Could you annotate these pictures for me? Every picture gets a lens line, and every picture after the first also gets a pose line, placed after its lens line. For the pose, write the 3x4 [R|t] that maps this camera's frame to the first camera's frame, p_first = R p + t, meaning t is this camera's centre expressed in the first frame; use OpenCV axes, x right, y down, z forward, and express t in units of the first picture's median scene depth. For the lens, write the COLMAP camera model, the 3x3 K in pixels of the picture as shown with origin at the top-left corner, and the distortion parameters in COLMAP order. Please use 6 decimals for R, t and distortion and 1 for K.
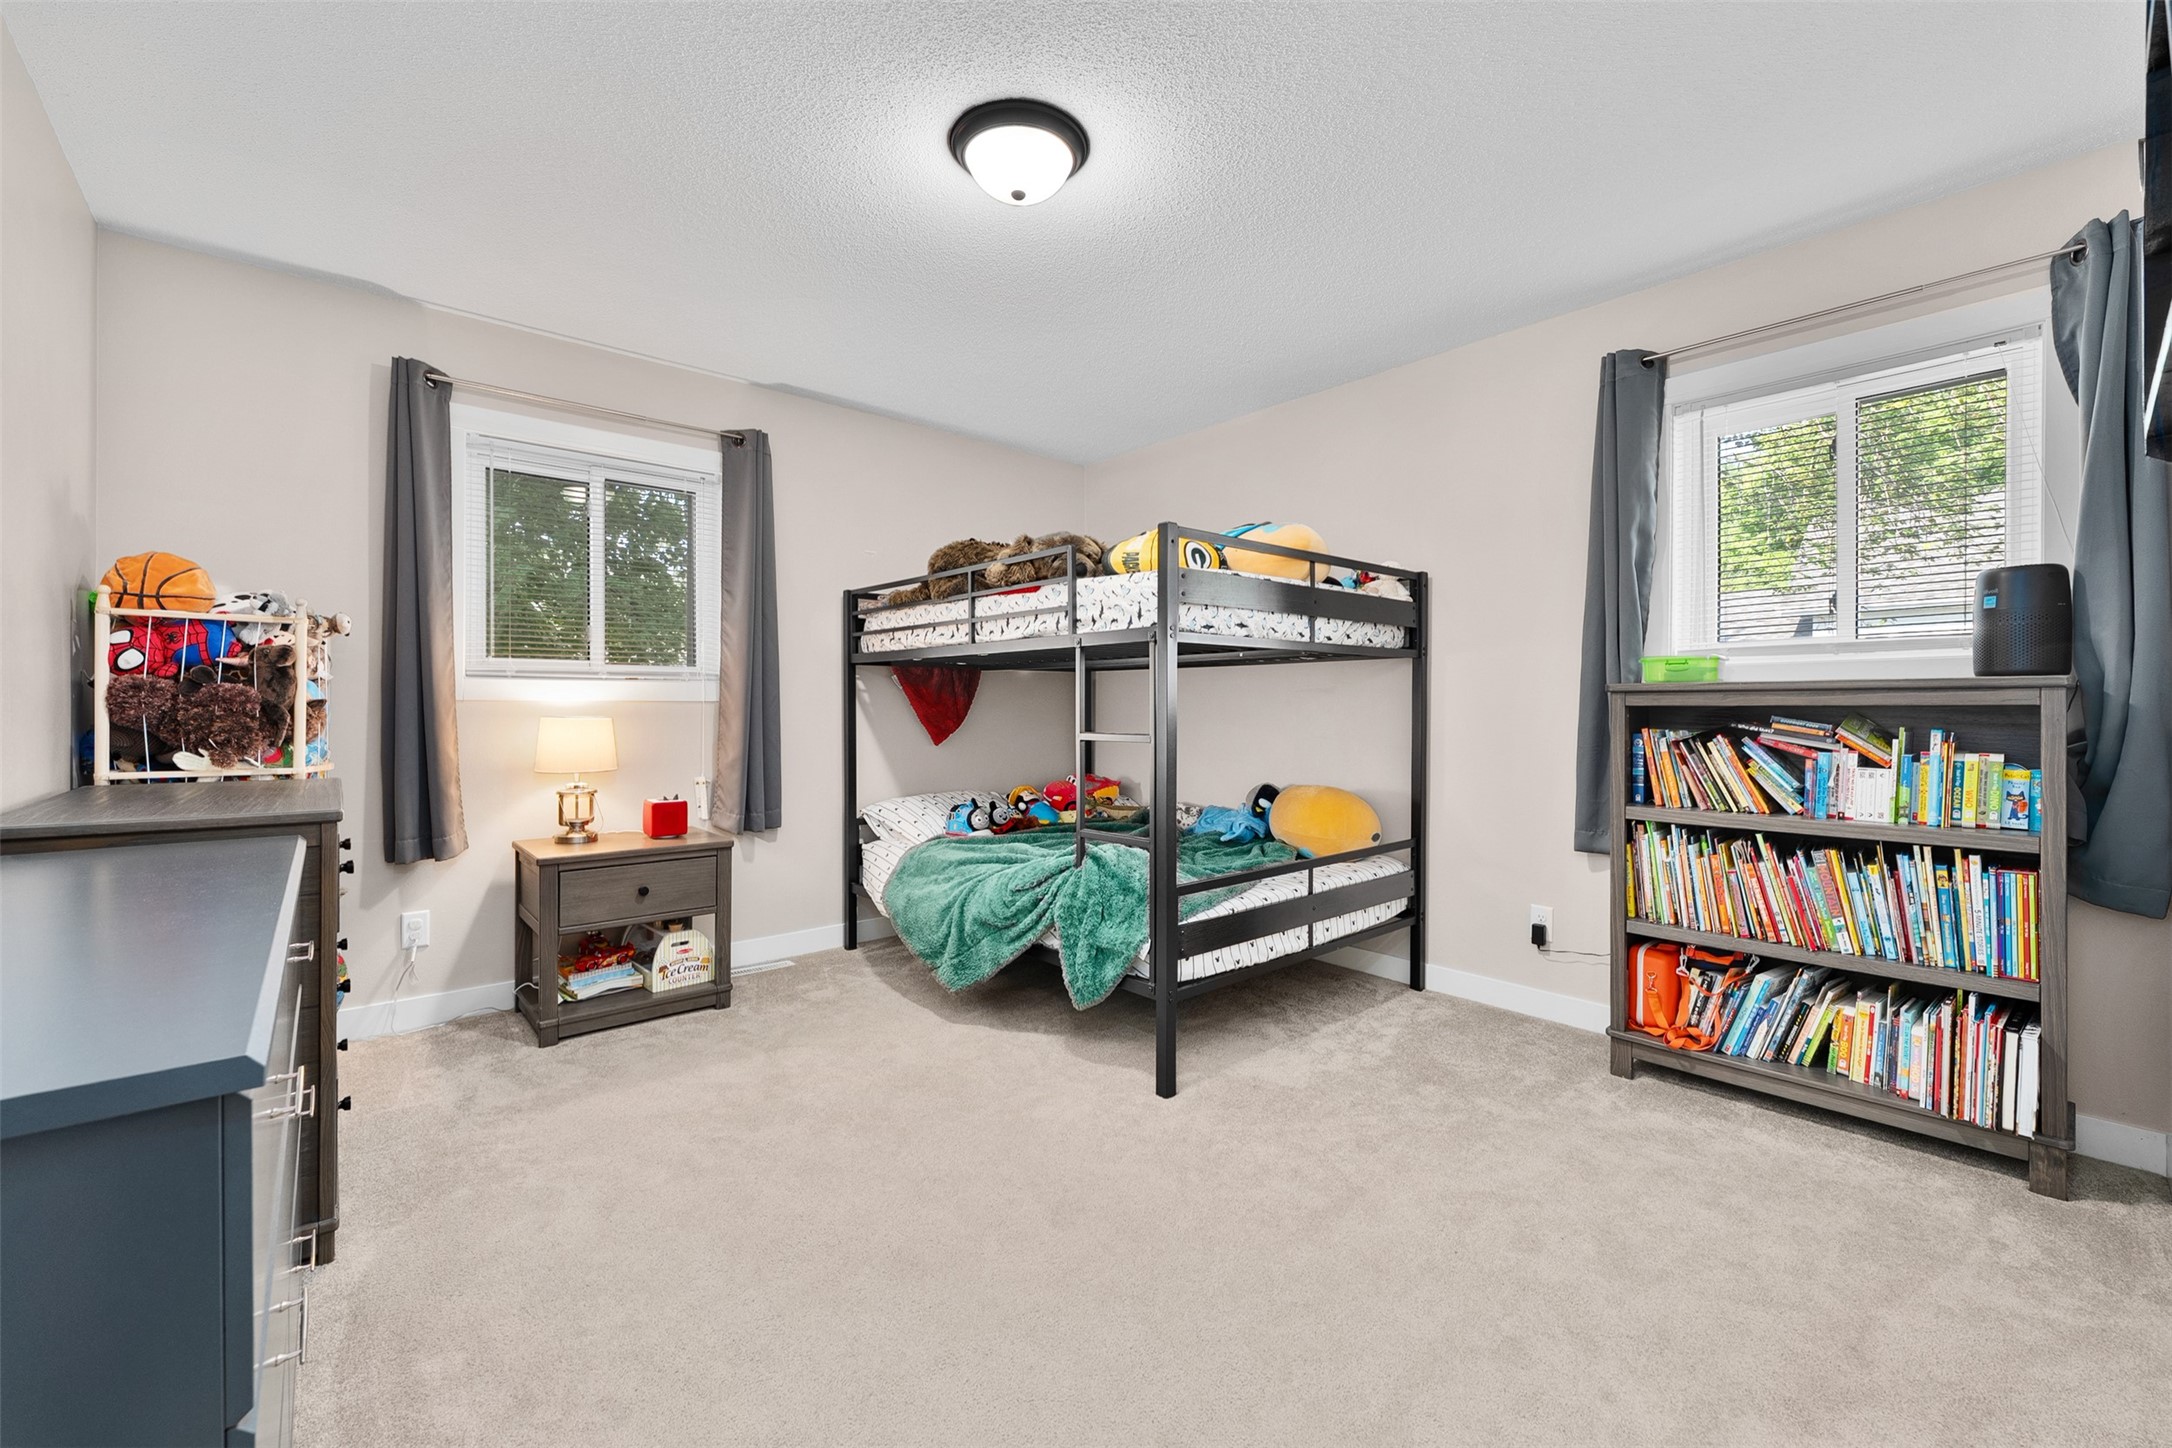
lens RADIAL K [[881.4, 0, 1083.6], [0, 881.4, 715.1], [0, 0, 1]] dist [-0.000937, -0.000381]
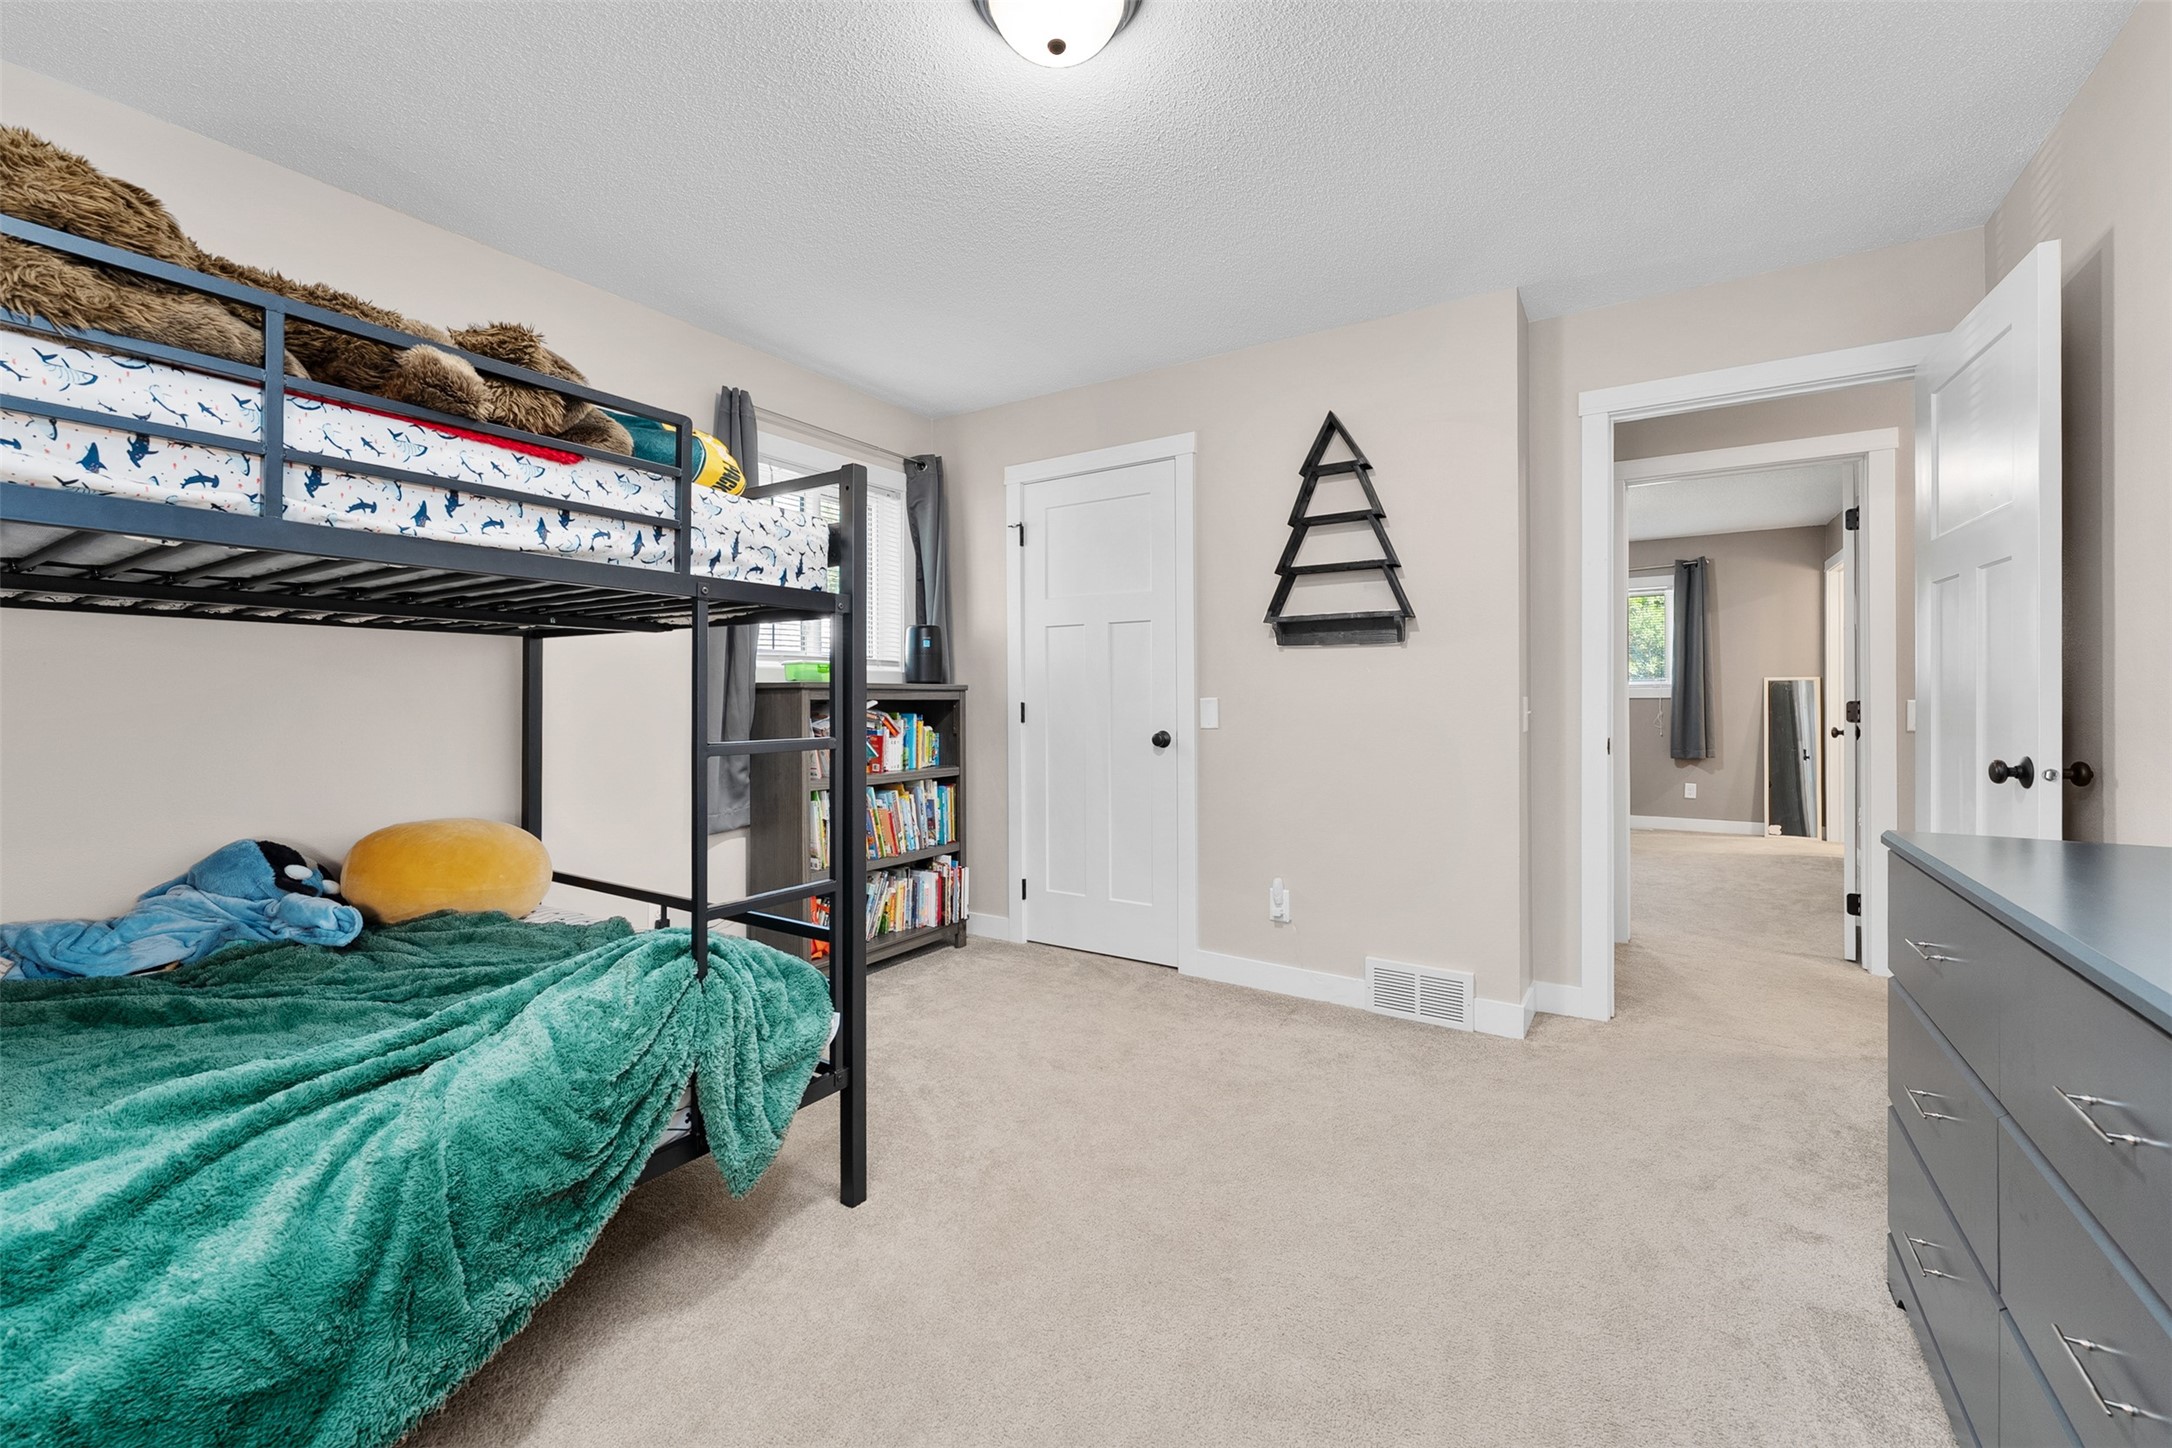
lens RADIAL K [[881.4, 0, 1083.7], [0, 881.4, 703.8], [0, 0, 1]] dist [-0.000937, -0.000381]
pose [[-0.266400, -0.005888, 0.963845, -0.659766], [0.004232, 0.999965, 0.007279, -0.011030], [-0.963853, 0.006018, -0.266365, 0.941503]]
